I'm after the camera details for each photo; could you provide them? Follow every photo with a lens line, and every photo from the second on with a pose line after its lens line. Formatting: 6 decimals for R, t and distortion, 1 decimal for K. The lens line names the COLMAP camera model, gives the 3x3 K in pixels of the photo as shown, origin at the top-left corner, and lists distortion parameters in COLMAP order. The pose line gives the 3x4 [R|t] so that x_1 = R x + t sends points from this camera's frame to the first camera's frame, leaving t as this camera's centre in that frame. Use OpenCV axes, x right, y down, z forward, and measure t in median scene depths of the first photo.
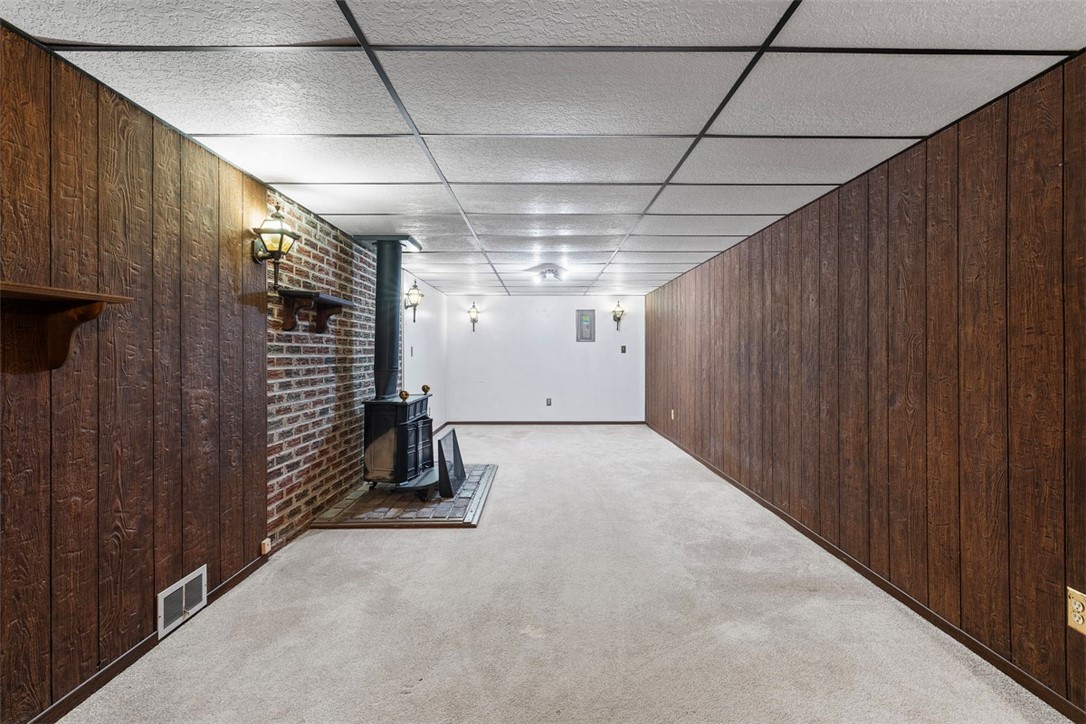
lens RADIAL K [[490.3, 0, 545.0], [0, 490.3, 360.0], [0, 0, 1]] dist [-0.000810, 0.001391]
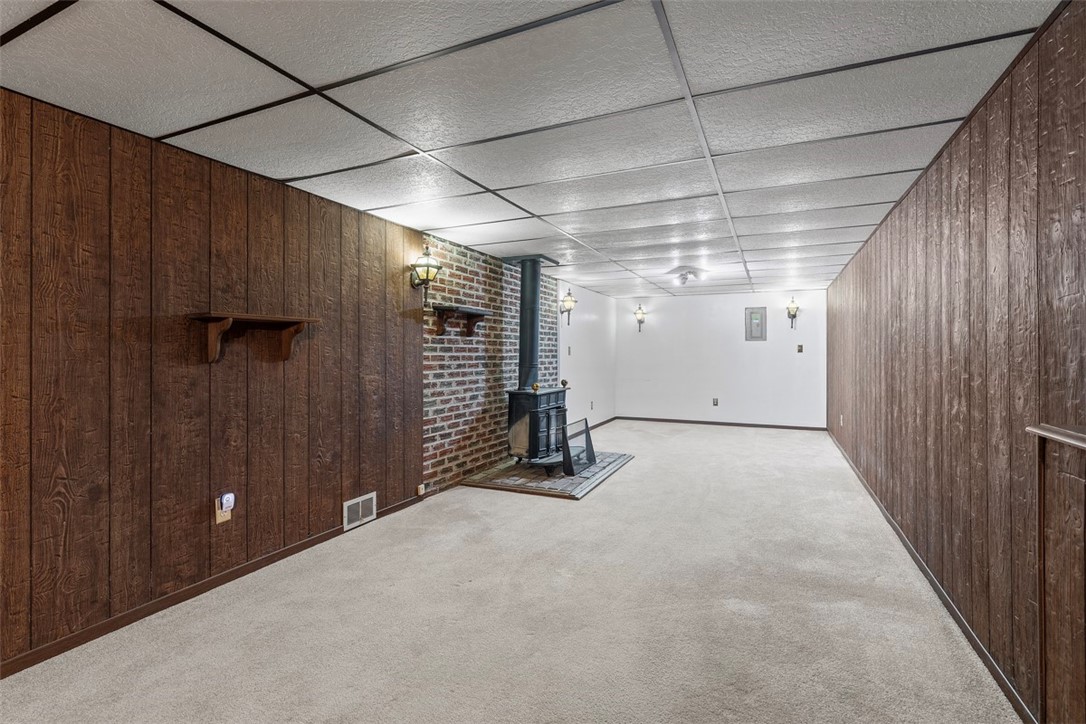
lens RADIAL K [[490.3, 0, 545.0], [0, 490.3, 360.0], [0, 0, 1]] dist [-0.000810, 0.001391]
pose [[0.909676, 0.007518, -0.415251, 0.304312], [-0.007173, 0.999971, 0.002390, 0.003001], [0.415257, 0.000804, 0.909704, -0.117405]]
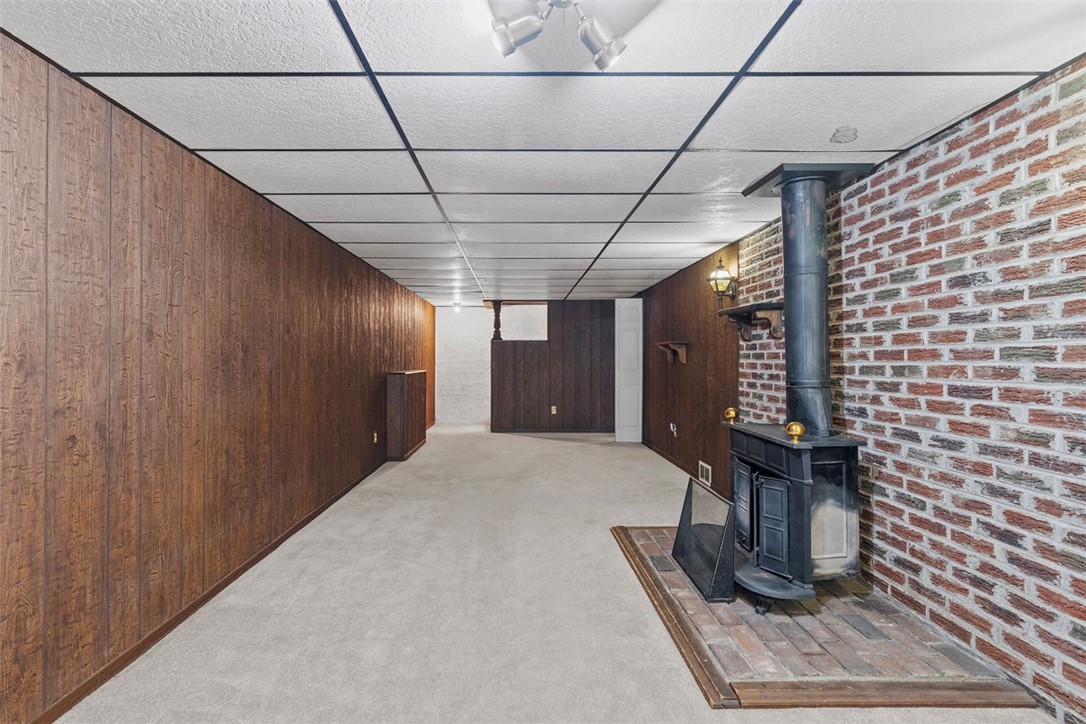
lens RADIAL K [[490.3, 0, 545.0], [0, 490.3, 360.0], [0, 0, 1]] dist [-0.000810, 0.001391]
pose [[-0.998686, 0.003333, -0.051144, 0.056422], [0.002554, 0.999880, 0.015285, -0.032044], [0.051189, 0.015134, -0.998574, 2.210622]]
